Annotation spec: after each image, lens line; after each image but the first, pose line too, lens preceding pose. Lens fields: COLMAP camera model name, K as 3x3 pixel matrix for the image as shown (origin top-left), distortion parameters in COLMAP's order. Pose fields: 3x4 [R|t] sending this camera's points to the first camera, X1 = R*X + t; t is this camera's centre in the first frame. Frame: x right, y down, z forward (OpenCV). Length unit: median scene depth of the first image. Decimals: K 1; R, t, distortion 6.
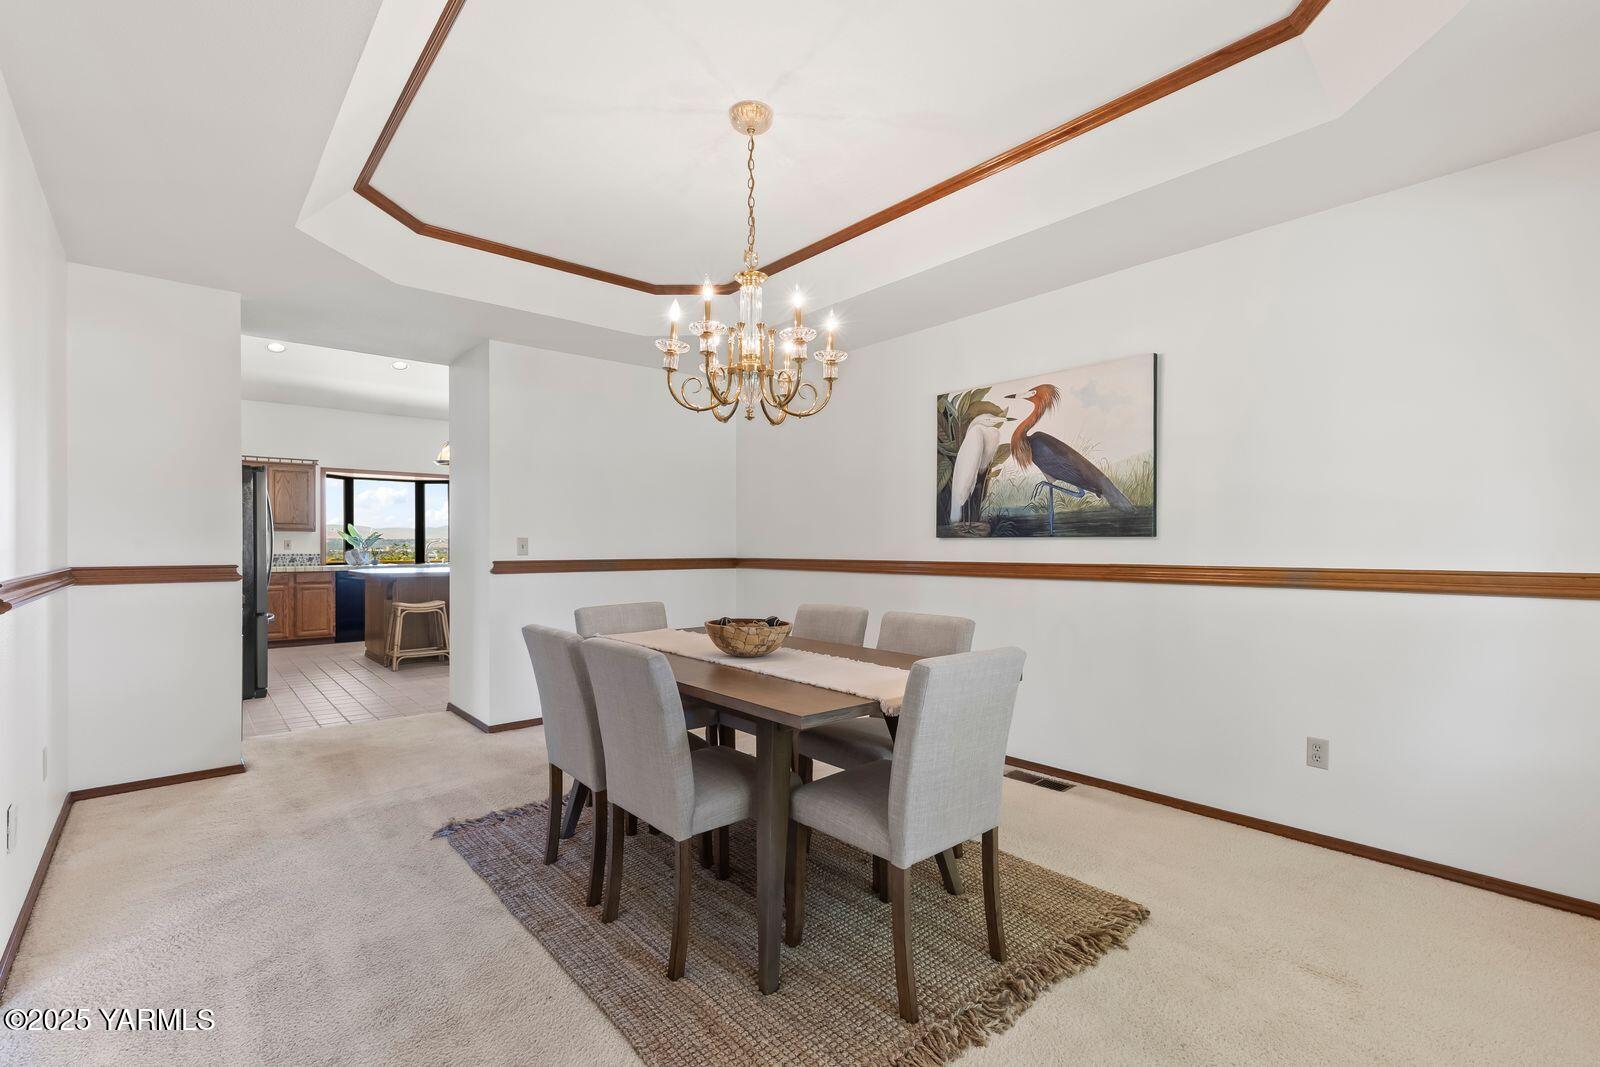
lens RADIAL K [[727.7, 0, 794.4], [0, 727.7, 542.0], [0, 0, 1]] dist [0.011817, -0.001676]
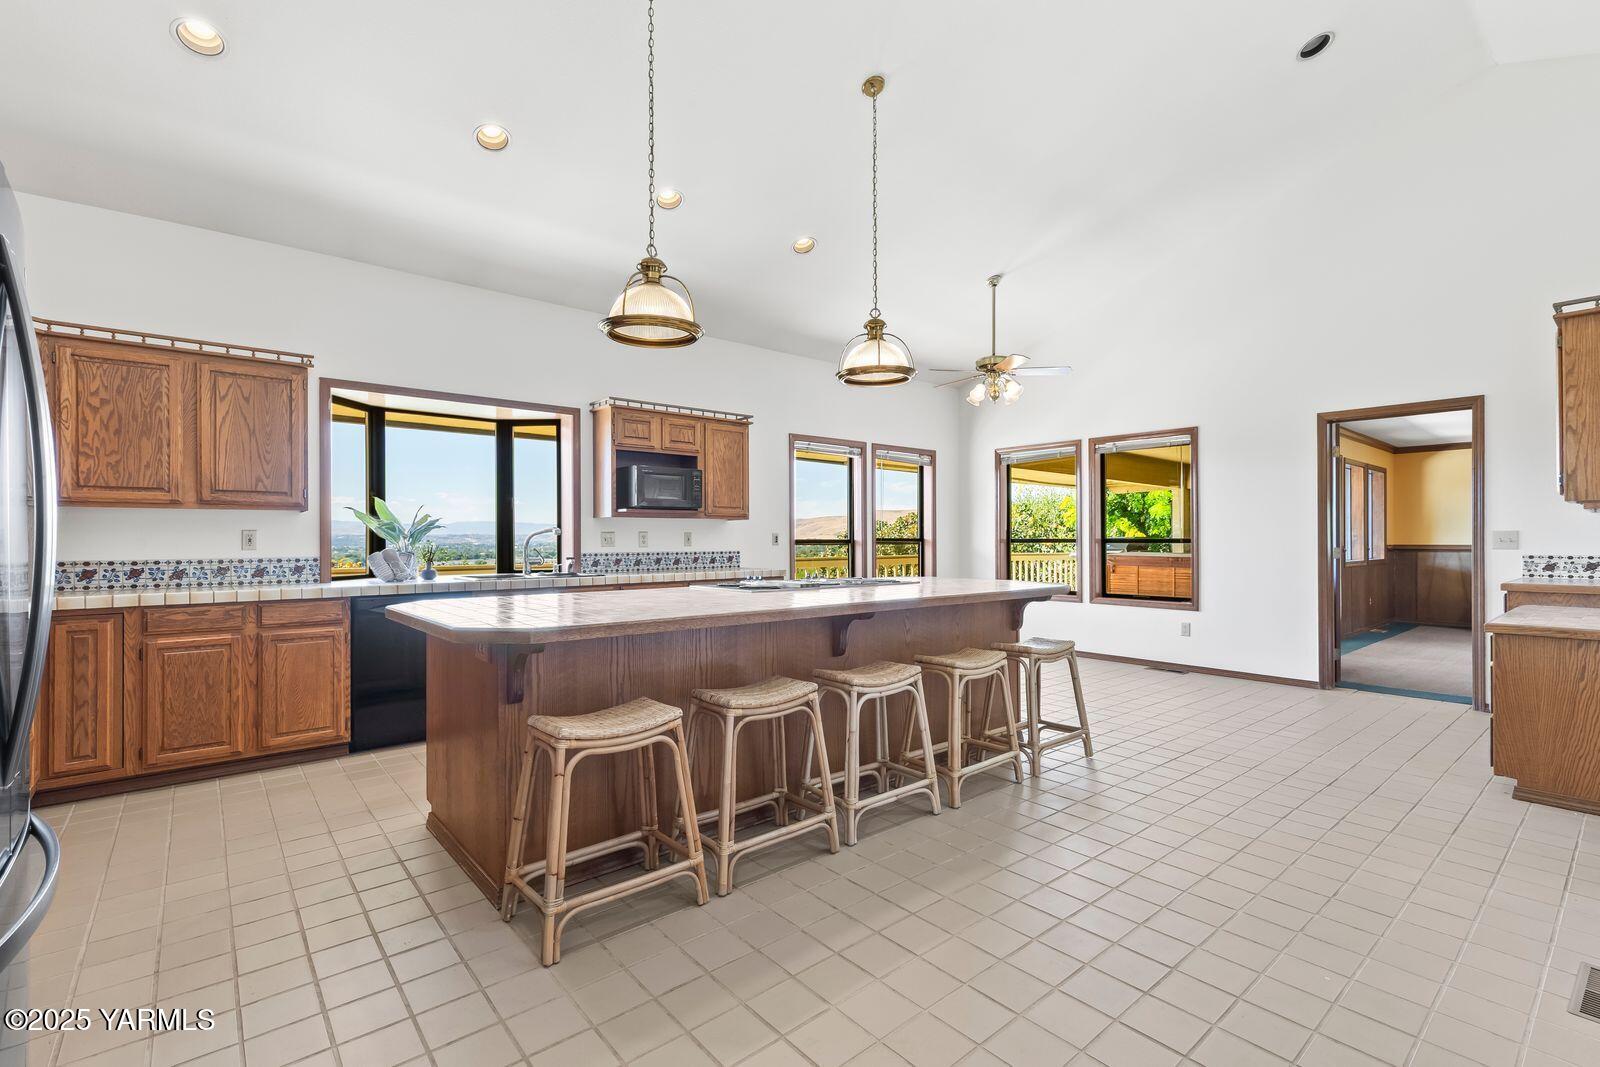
lens RADIAL K [[727.7, 0, 790.7], [0, 727.7, 533.5], [0, 0, 1]] dist [0.011817, -0.001676]
pose [[0.999840, -0.004105, -0.017388, -0.360712], [0.004014, 0.999978, -0.005245, 0.004183], [0.017409, 0.005175, 0.999835, 0.573487]]
